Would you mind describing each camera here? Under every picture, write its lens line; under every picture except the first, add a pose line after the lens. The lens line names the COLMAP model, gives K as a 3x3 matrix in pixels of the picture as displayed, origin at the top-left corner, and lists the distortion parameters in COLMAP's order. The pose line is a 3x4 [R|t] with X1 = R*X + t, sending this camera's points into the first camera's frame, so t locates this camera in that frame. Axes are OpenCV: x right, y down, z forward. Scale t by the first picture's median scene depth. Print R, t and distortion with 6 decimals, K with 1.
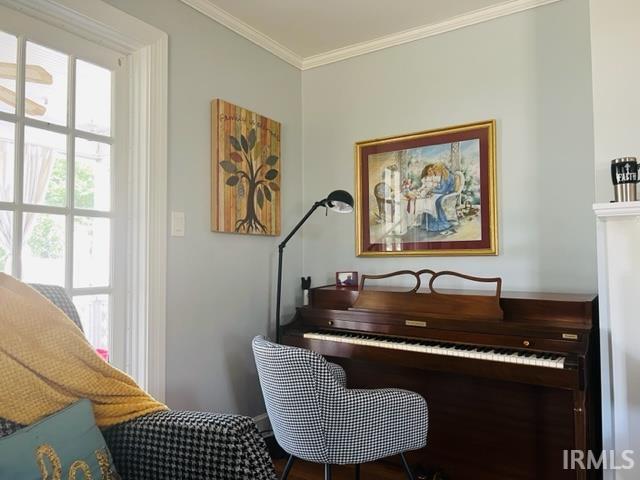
lens RADIAL K [[481.2, 0, 322.4], [0, 481.2, 244.5], [0, 0, 1]] dist [0.062194, -0.071446]
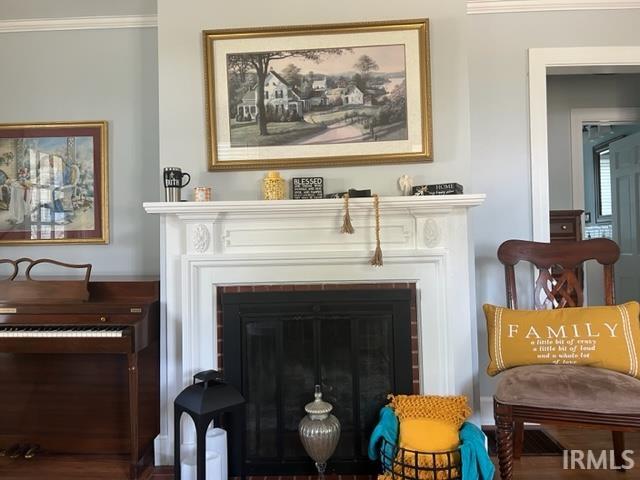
lens RADIAL K [[478.8, 0, 320.0], [0, 478.8, 240.0], [0, 0, 1]] dist [0.052547, -0.046529]
pose [[0.864240, -0.001417, 0.503078, 0.216574], [-0.007206, 0.999859, 0.015194, -0.006314], [-0.503029, -0.016756, 0.864107, -0.196563]]
